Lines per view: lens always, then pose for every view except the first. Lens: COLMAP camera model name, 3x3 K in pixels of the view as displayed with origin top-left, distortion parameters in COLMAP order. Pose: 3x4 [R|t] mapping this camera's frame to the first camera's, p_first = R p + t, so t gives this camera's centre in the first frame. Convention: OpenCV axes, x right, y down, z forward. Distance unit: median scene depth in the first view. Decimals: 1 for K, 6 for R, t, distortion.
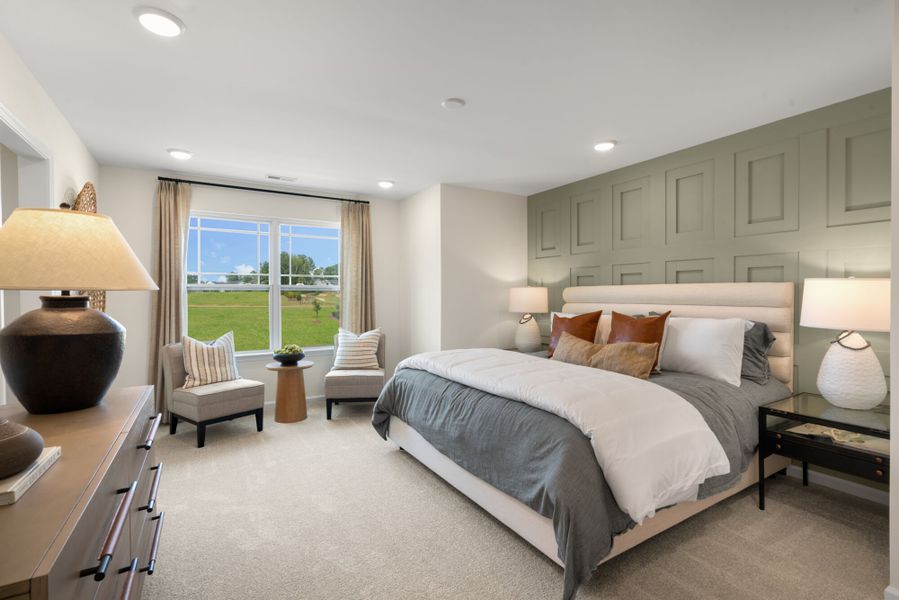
lens RADIAL K [[418.7, 0, 452.6], [0, 418.7, 295.5], [0, 0, 1]] dist [-0.000953, 0.000178]
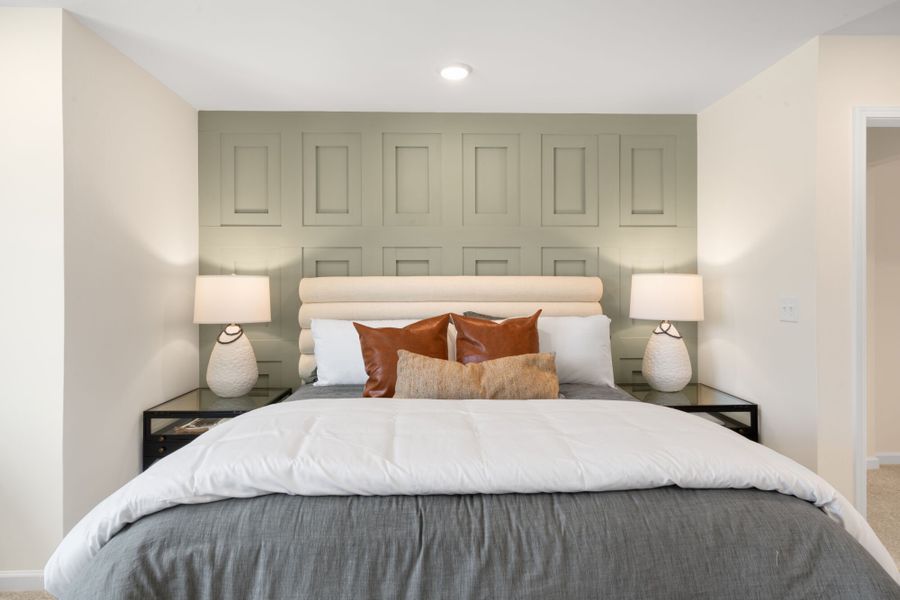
lens RADIAL K [[496.4, 0, 448.8], [0, 496.4, 294.0], [0, 0, 1]] dist [0.006459, 0.004389]
pose [[0.490415, -0.007009, 0.871461, -0.355680], [0.003687, 0.999975, 0.005968, 0.000965], [-0.871481, 0.000287, 0.490429, 0.627320]]
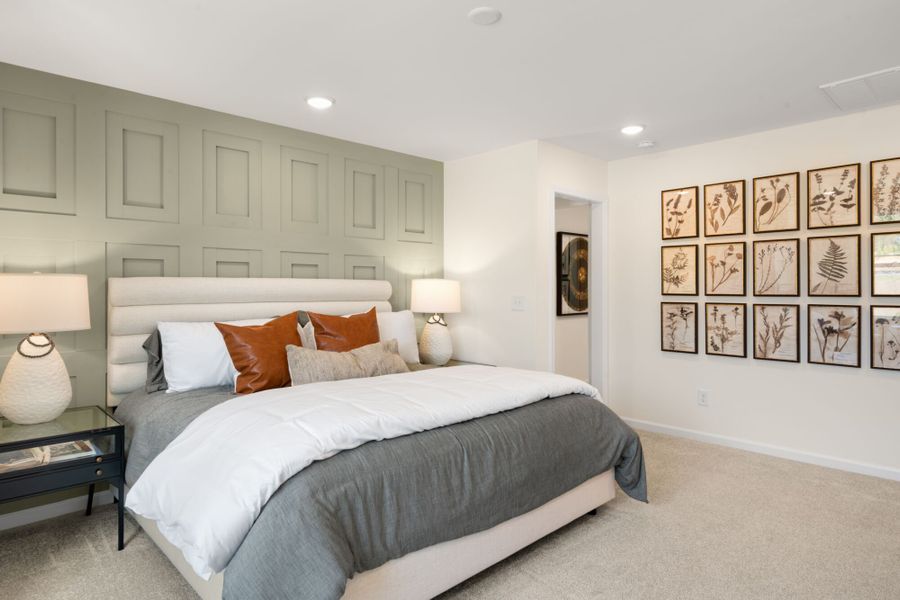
lens RADIAL K [[515.9, 0, 443.0], [0, 515.9, 302.1], [0, 0, 1]] dist [0.012917, 0.001994]
pose [[-0.202302, -0.017587, 0.979165, -0.644675], [0.008830, 0.999765, 0.019781, 0.003443], [-0.979283, 0.012648, -0.202099, 0.992503]]
